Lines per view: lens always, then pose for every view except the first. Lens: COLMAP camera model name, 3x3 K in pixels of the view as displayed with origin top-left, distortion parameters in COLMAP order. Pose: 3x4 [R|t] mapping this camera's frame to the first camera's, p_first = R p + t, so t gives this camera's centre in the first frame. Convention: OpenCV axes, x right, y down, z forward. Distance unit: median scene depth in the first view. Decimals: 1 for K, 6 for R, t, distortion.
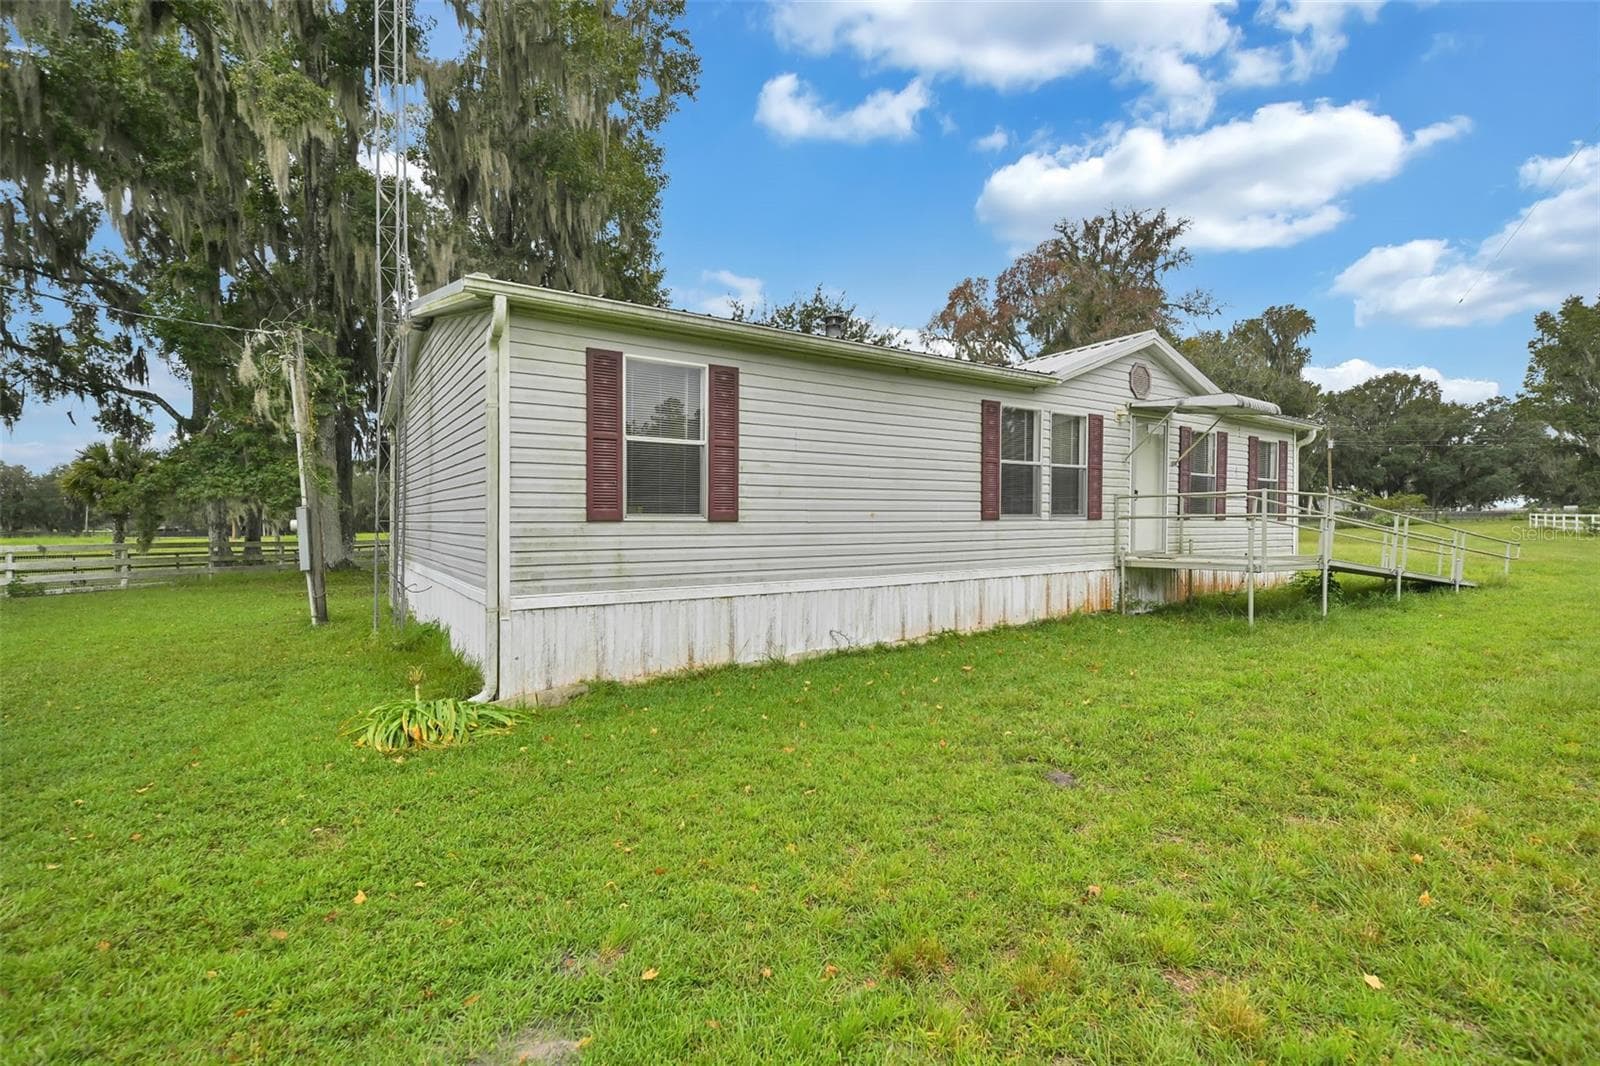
lens RADIAL K [[731.2, 0, 804.3], [0, 731.2, 528.4], [0, 0, 1]] dist [-0.013614, 0.000489]
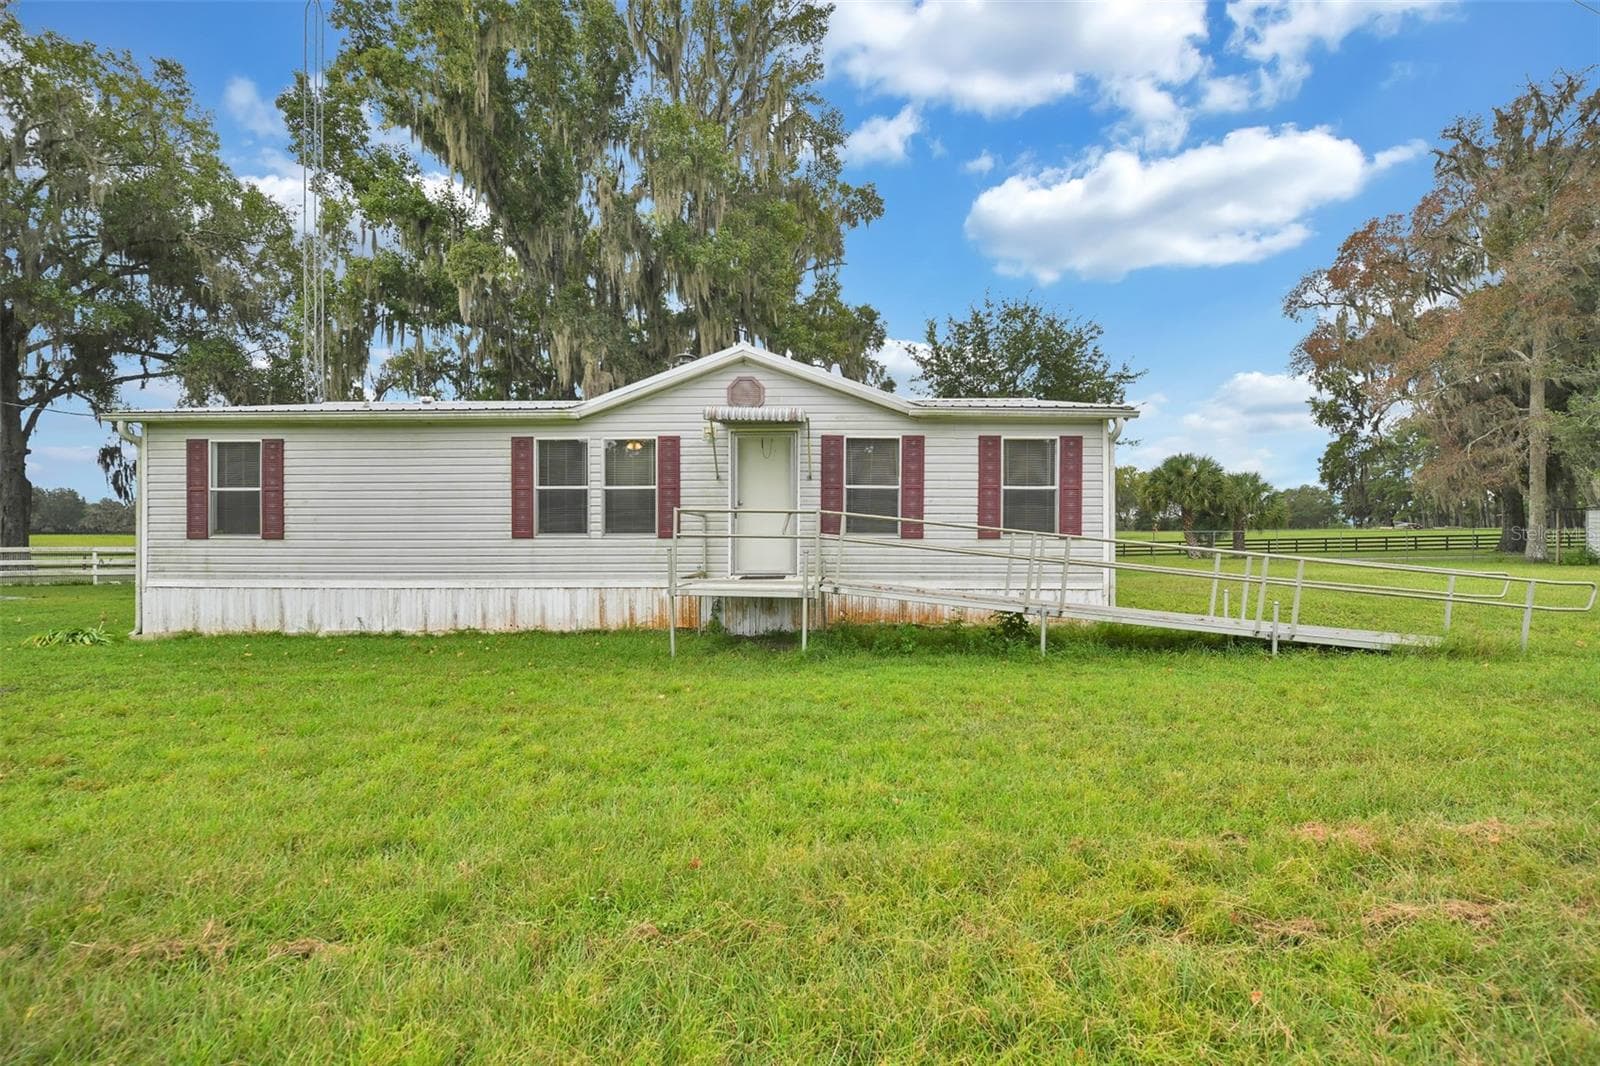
lens RADIAL K [[731.2, 0, 804.3], [0, 731.2, 528.4], [0, 0, 1]] dist [-0.013614, 0.000489]
pose [[0.812124, -0.005880, -0.583456, 1.322649], [-0.007242, 0.999771, -0.020156, -0.007098], [0.583440, 0.020595, 0.811895, 0.315749]]
